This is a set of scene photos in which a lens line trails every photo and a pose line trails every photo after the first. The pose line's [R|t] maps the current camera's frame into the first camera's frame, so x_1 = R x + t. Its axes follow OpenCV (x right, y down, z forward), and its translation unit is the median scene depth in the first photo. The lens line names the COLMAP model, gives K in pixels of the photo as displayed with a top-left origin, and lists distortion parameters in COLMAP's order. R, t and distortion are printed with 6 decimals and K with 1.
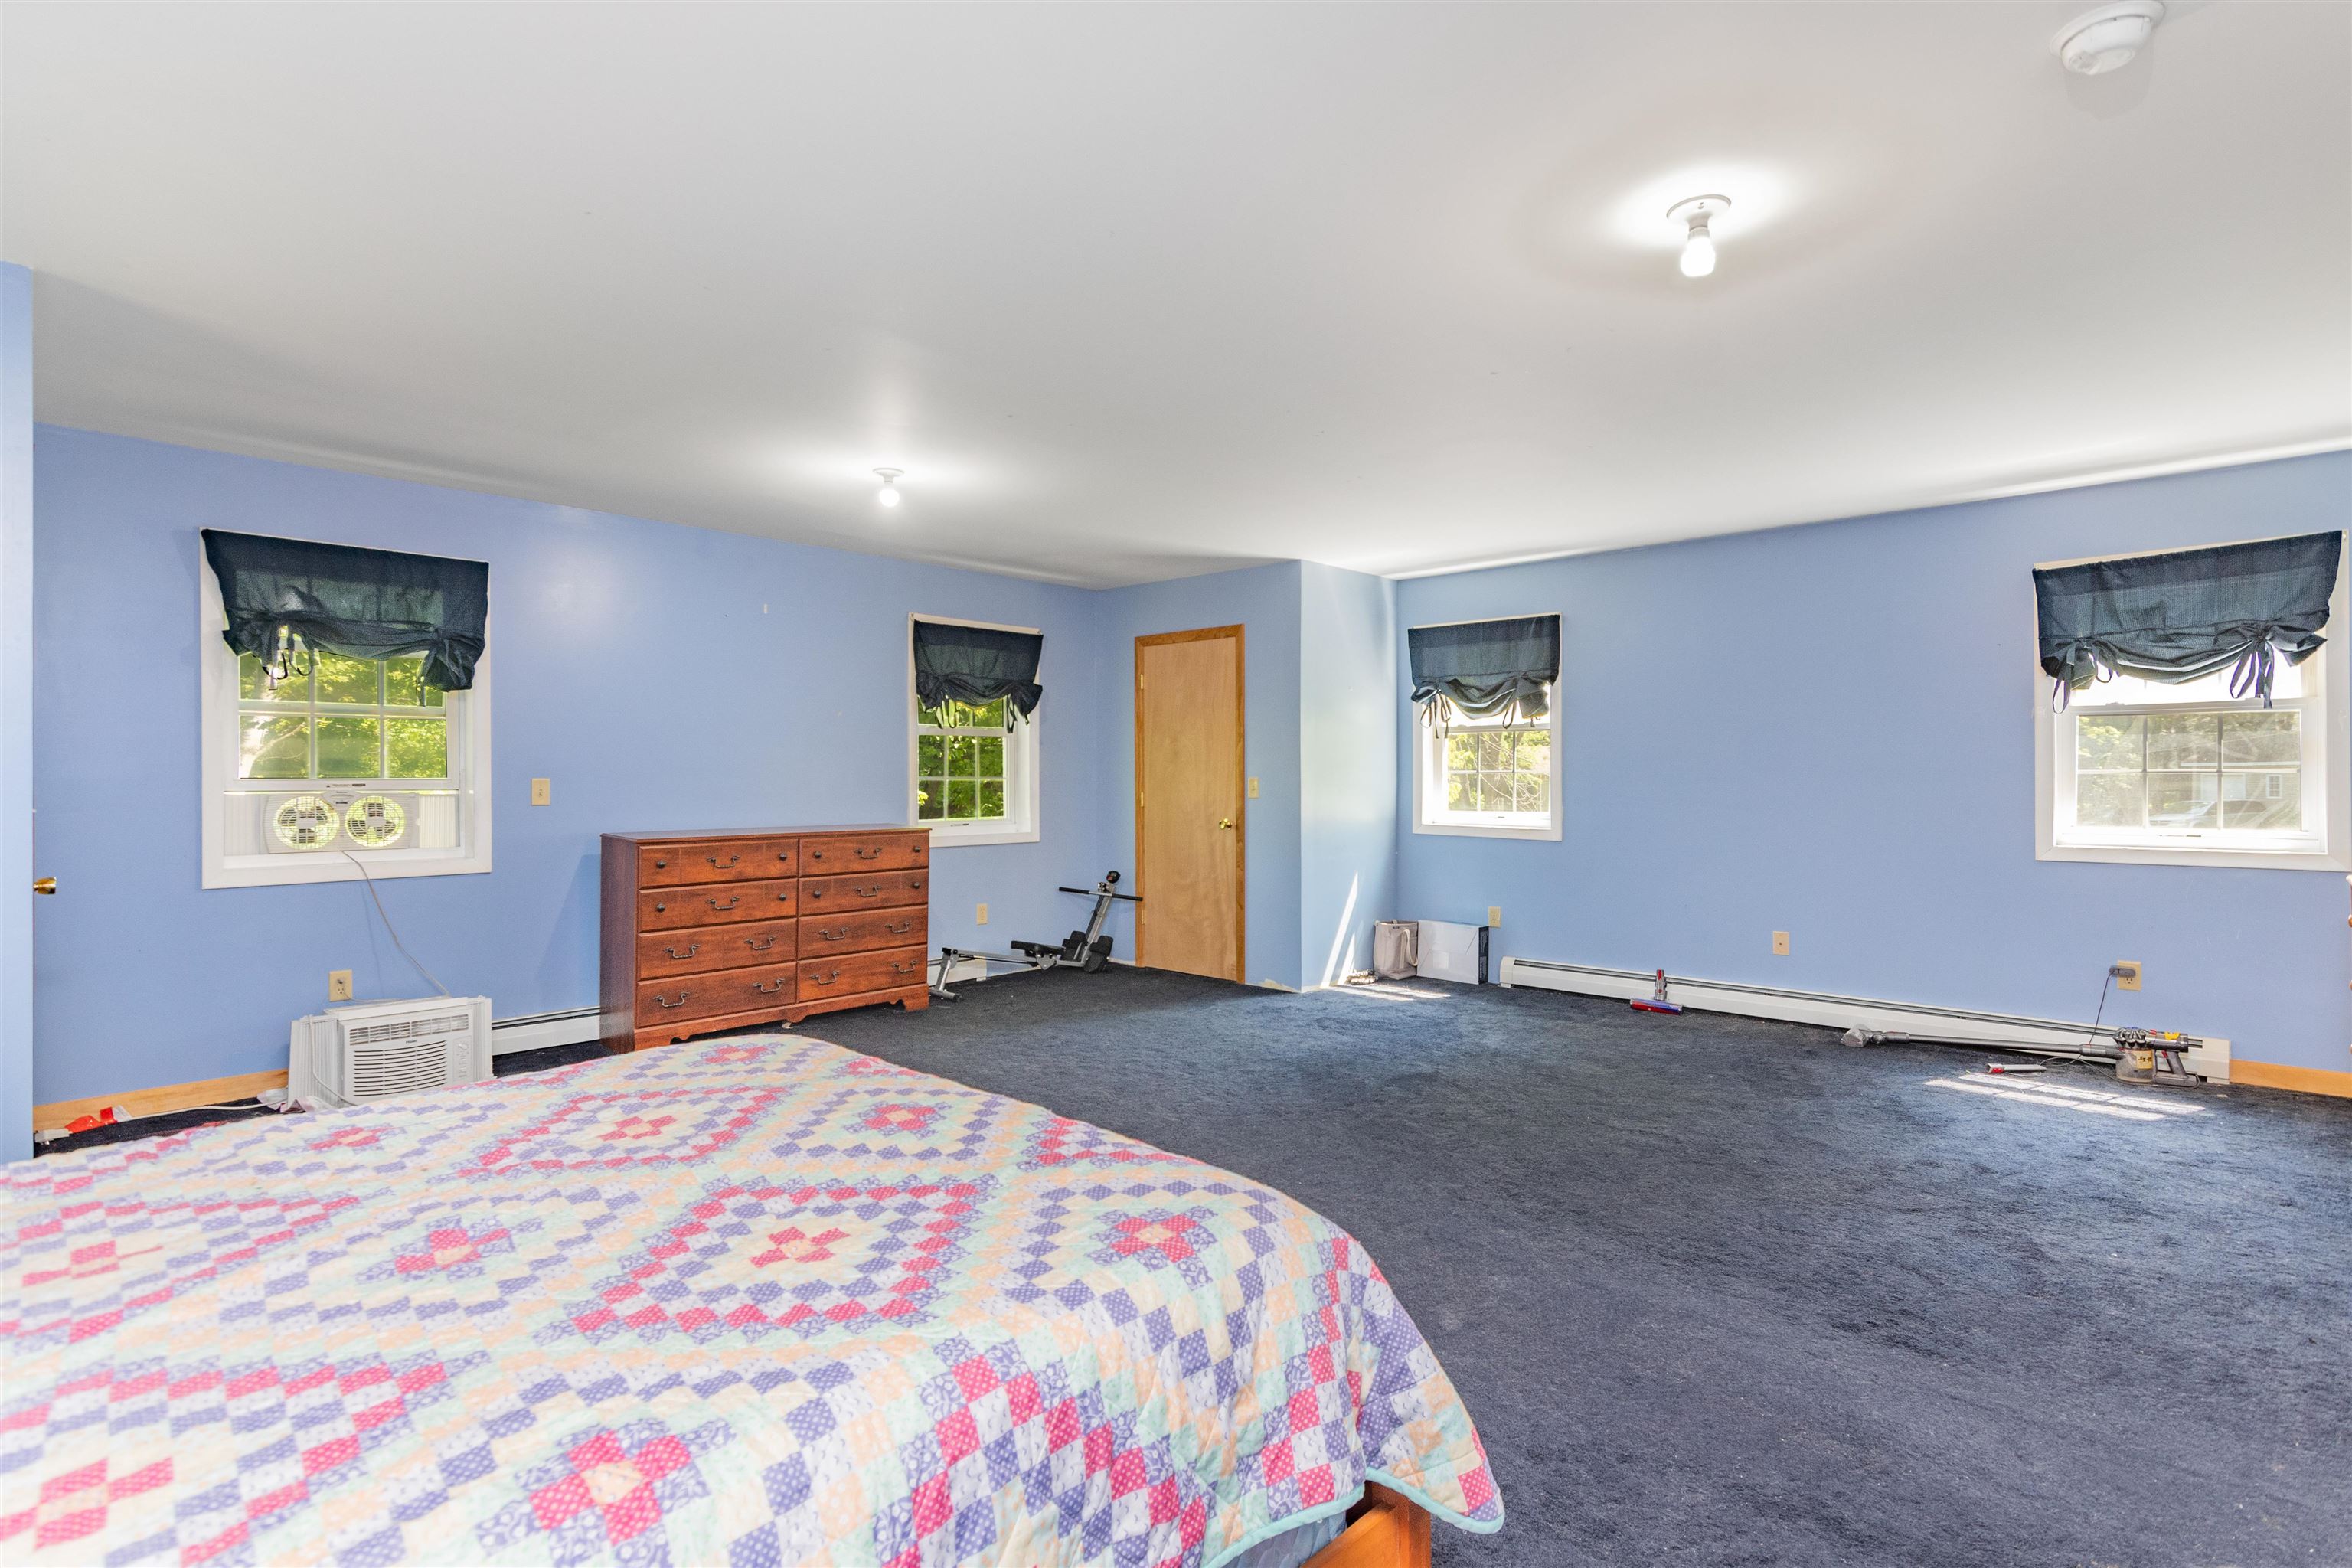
lens RADIAL K [[1144.3, 0, 1174.8], [0, 1144.3, 780.5], [0, 0, 1]] dist [-0.001578, 0.000186]
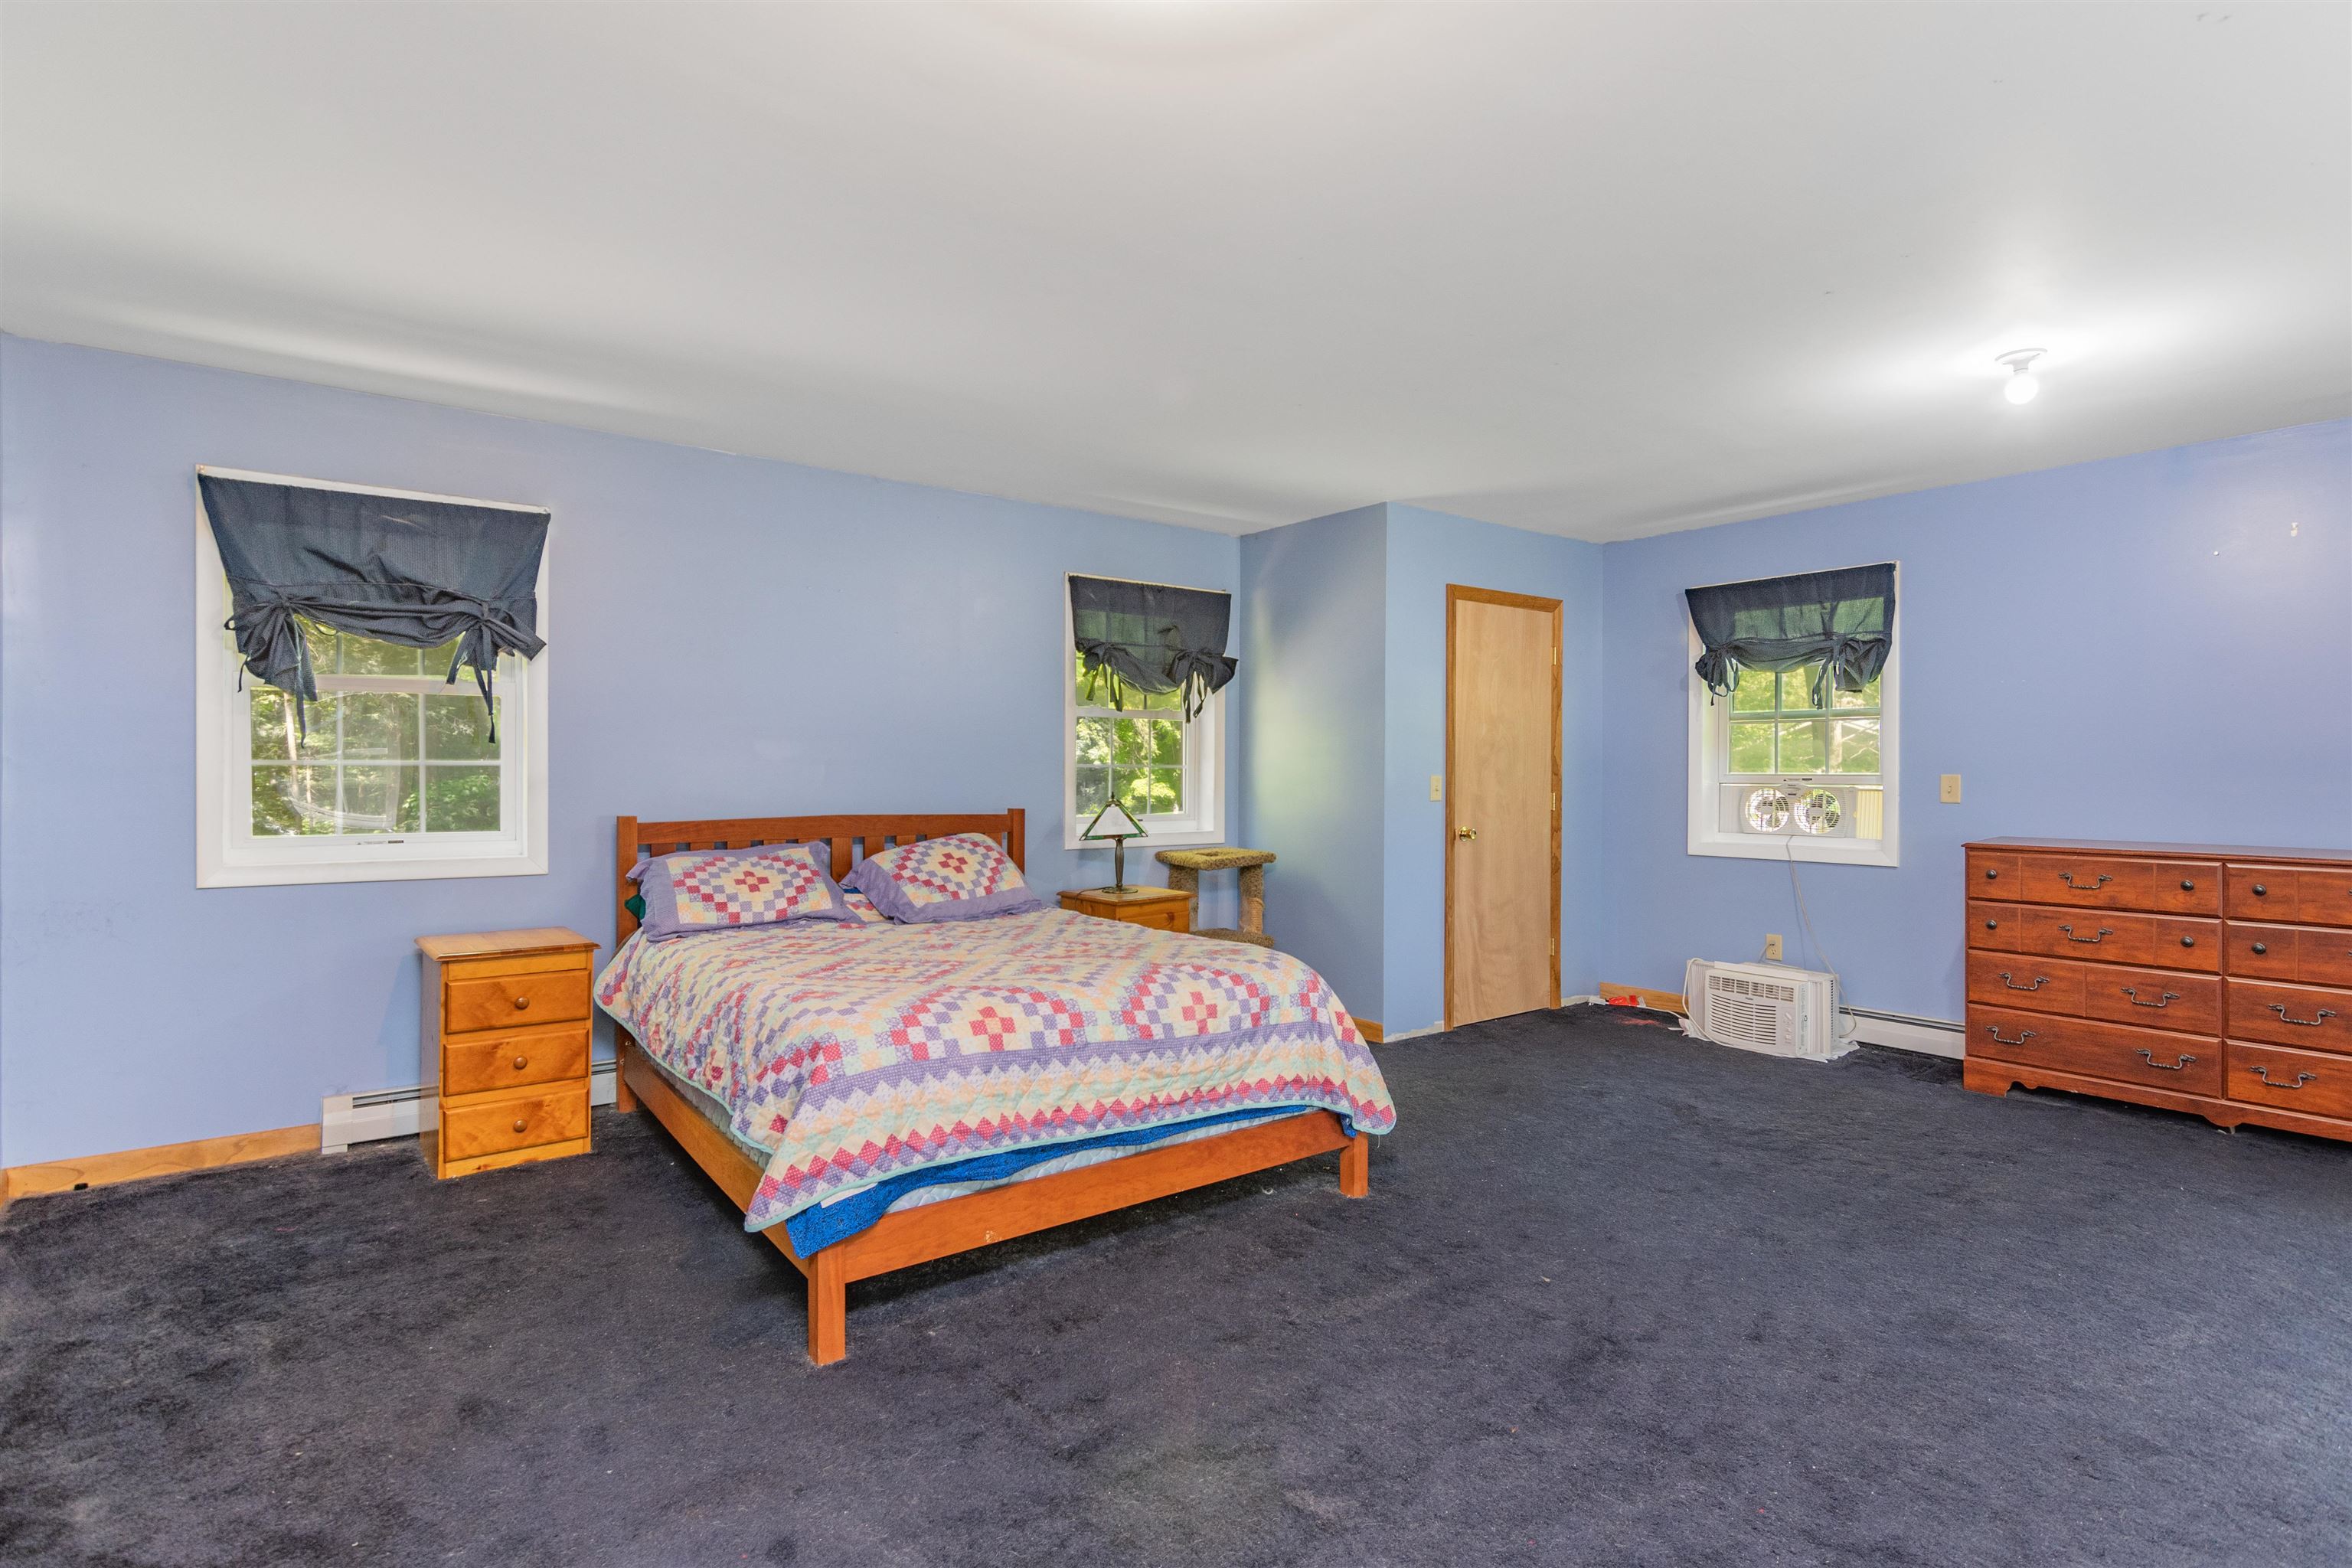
lens RADIAL K [[1155.3, 0, 1173.4], [0, 1155.3, 774.2], [0, 0, 1]] dist [-0.002621, -0.000231]
pose [[-0.167896, 0.001105, -0.985804, 0.512773], [-0.011662, 0.999927, 0.003107, 0.002383], [0.985736, 0.012018, -0.167870, 0.532027]]
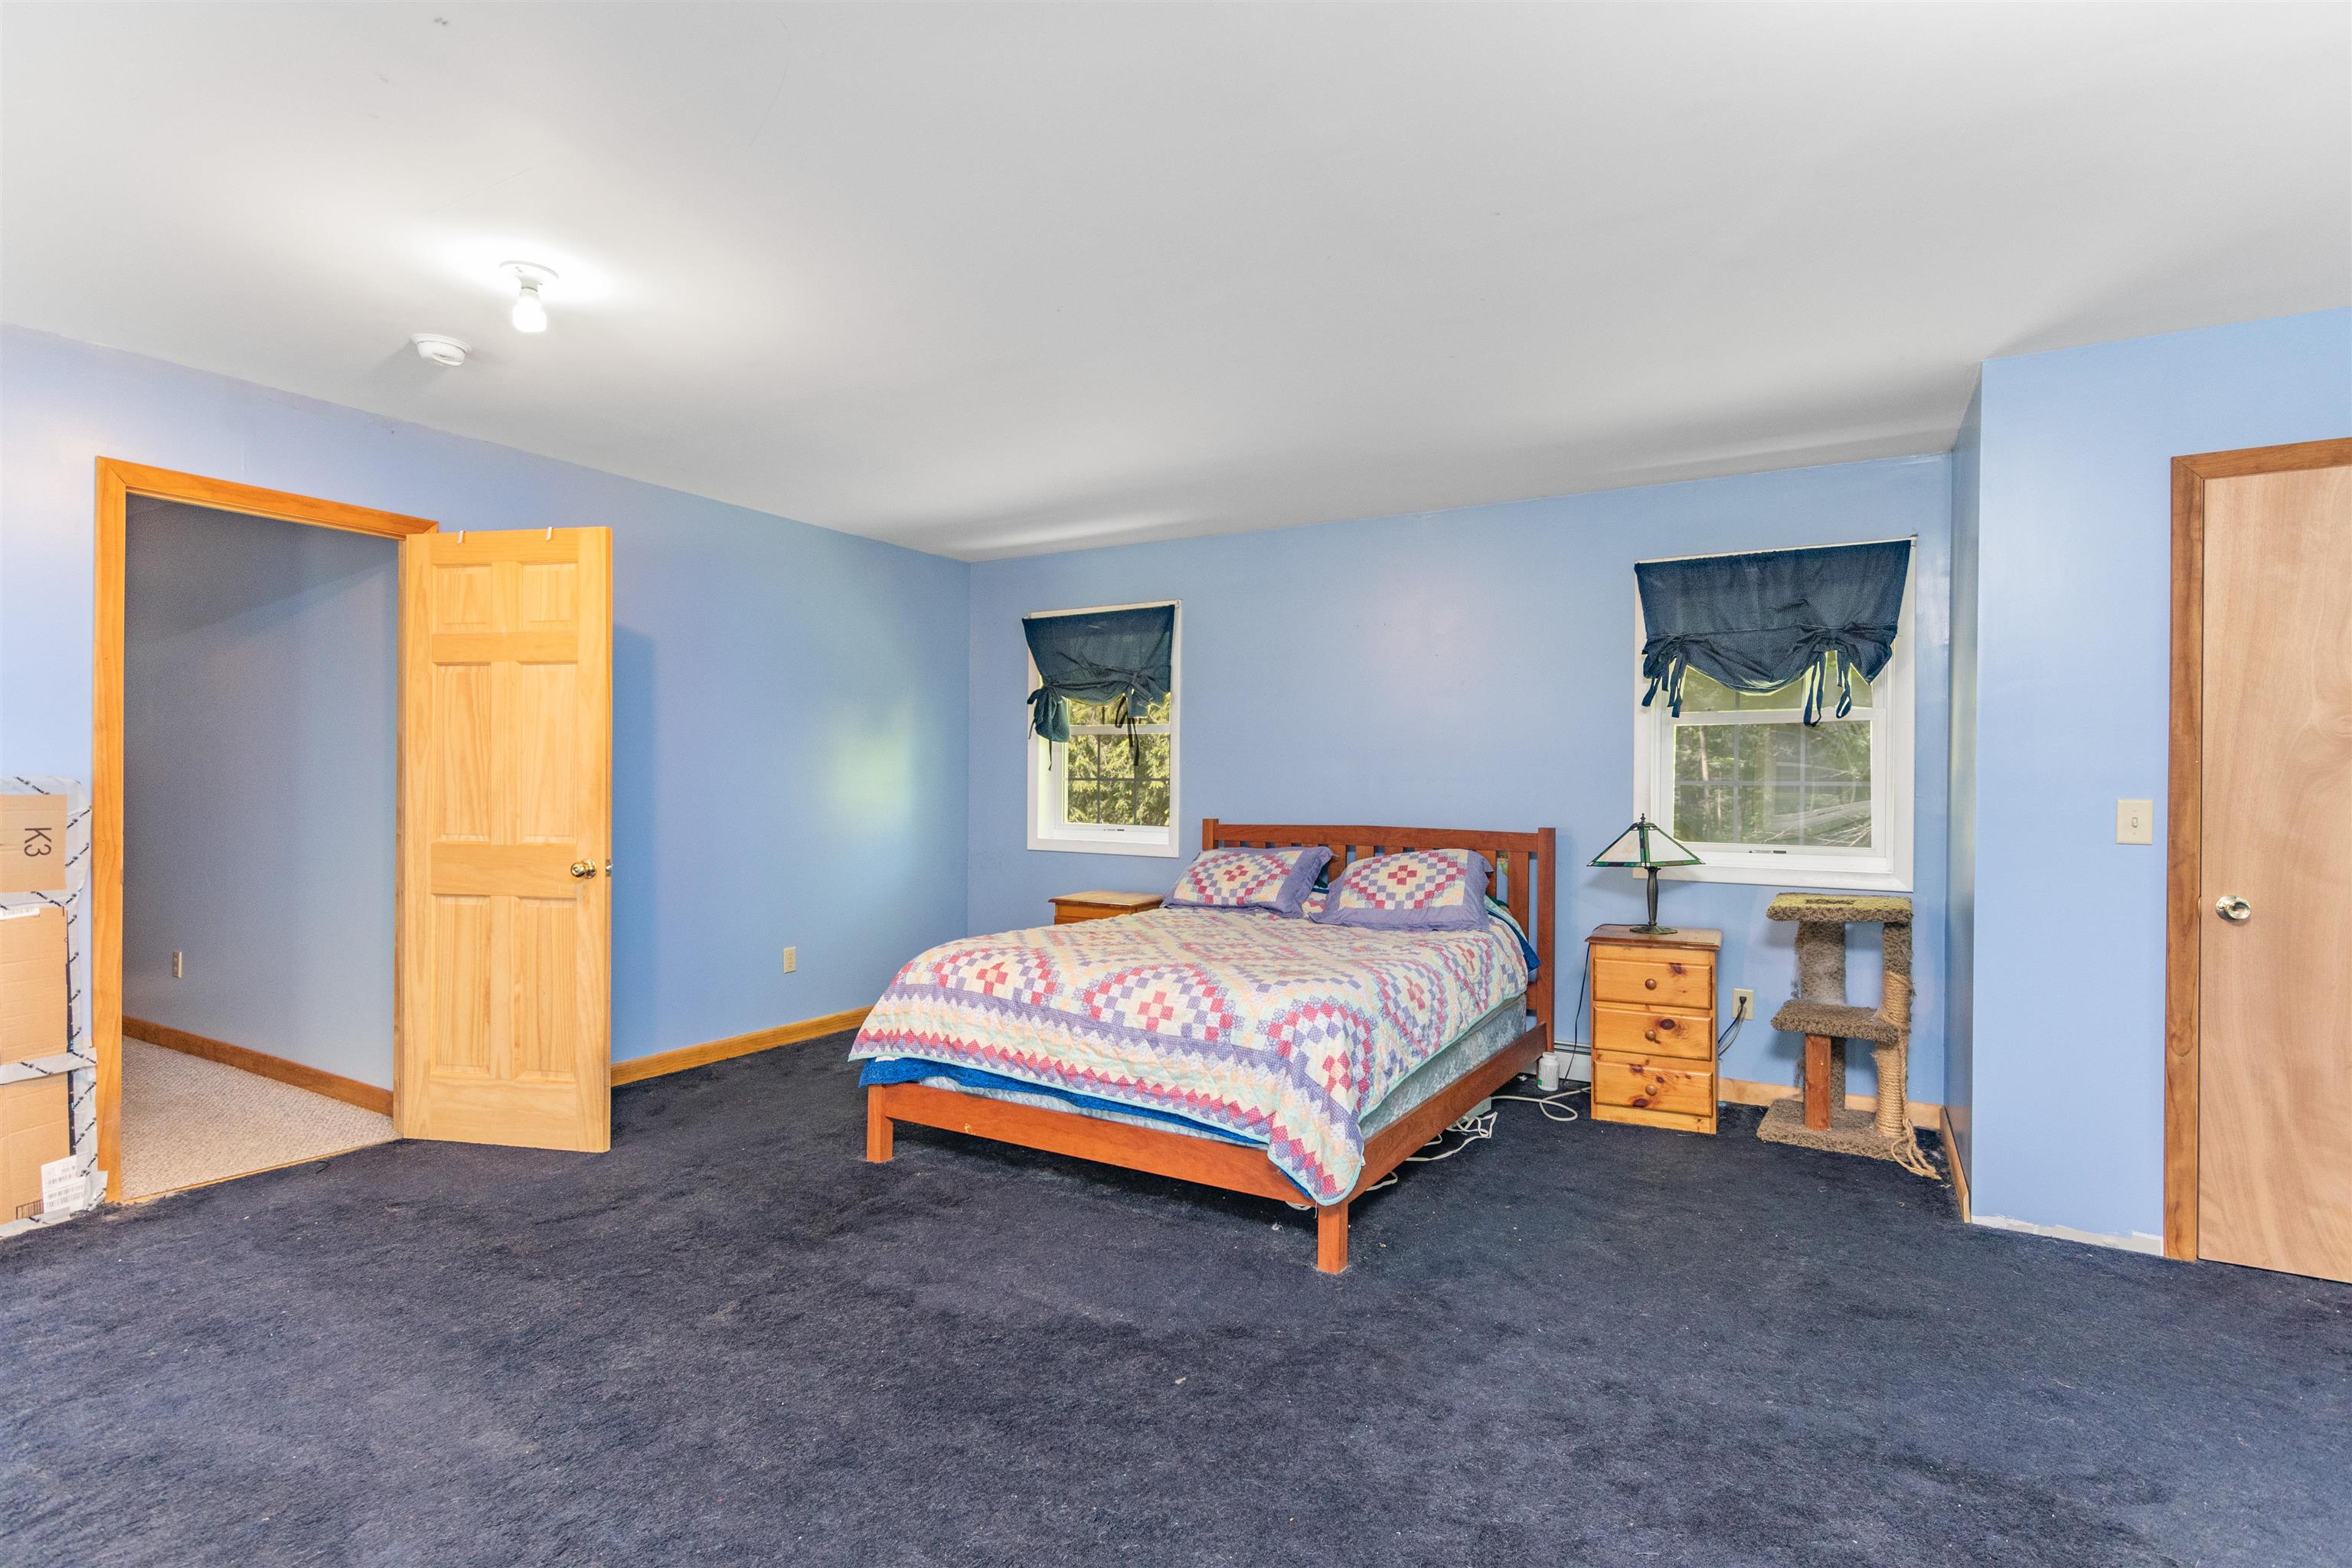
lens RADIAL K [[1144.3, 0, 1174.8], [0, 1144.3, 780.5], [0, 0, 1]] dist [-0.001578, 0.000186]
pose [[-0.975019, -0.010396, -0.221880, 0.041689], [-0.012259, 0.999900, 0.007022, -0.004559], [0.221785, 0.009567, -0.975049, 1.076318]]
